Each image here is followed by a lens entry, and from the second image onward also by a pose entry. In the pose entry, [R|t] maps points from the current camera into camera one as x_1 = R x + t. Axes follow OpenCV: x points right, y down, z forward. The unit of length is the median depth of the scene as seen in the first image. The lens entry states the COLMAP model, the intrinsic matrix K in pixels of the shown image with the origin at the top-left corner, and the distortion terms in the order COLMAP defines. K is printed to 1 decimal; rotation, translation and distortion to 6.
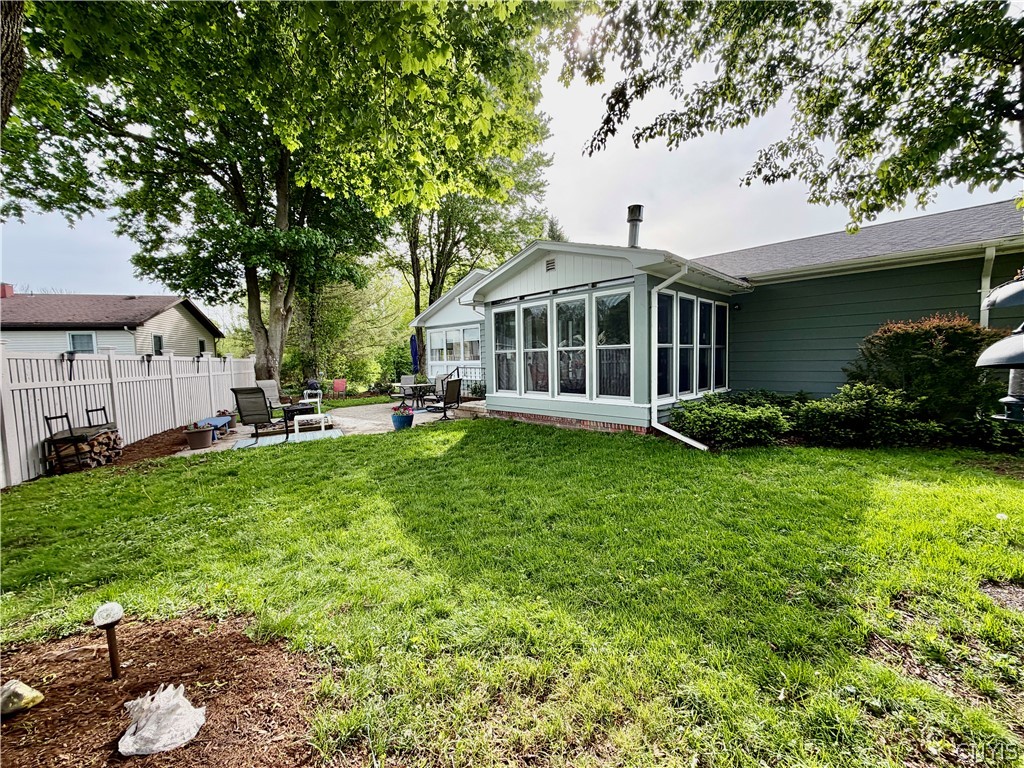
lens RADIAL K [[407.6, 0, 510.8], [0, 407.6, 393.3], [0, 0, 1]] dist [-0.001712, -0.000411]
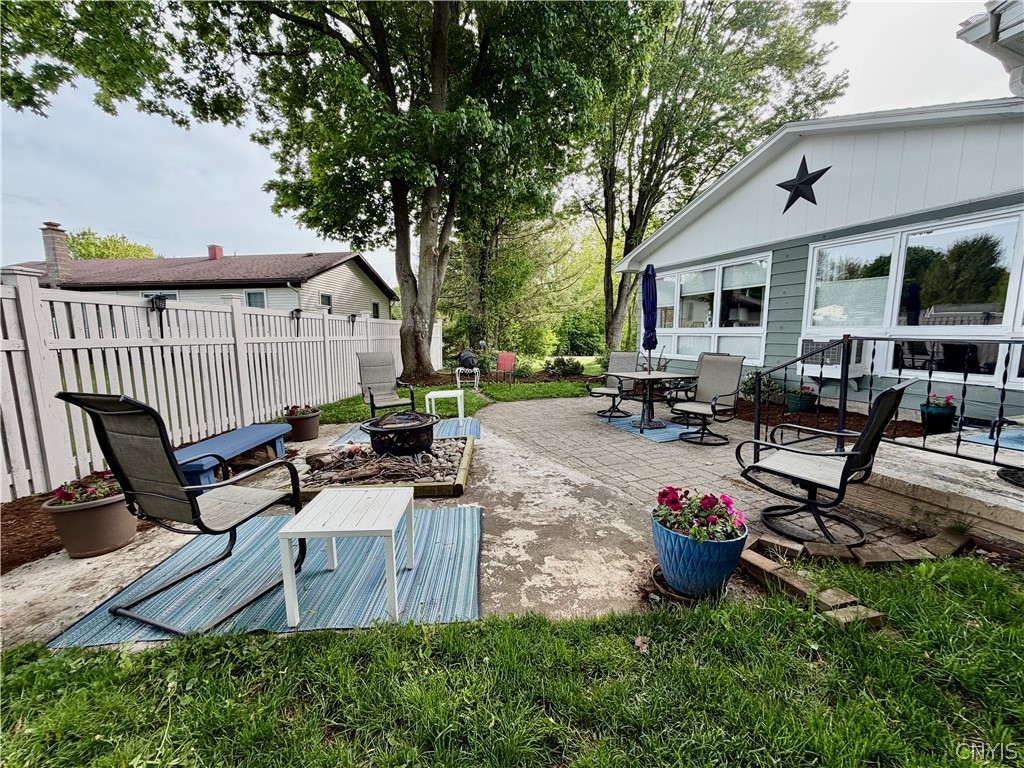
lens RADIAL K [[407.6, 0, 510.9], [0, 407.6, 388.5], [0, 0, 1]] dist [-0.001712, -0.000411]
pose [[0.916414, 0.074051, -0.393323, -0.083465], [-0.051431, 0.996375, 0.067757, -0.011925], [0.396914, -0.041865, 0.916900, 0.221233]]
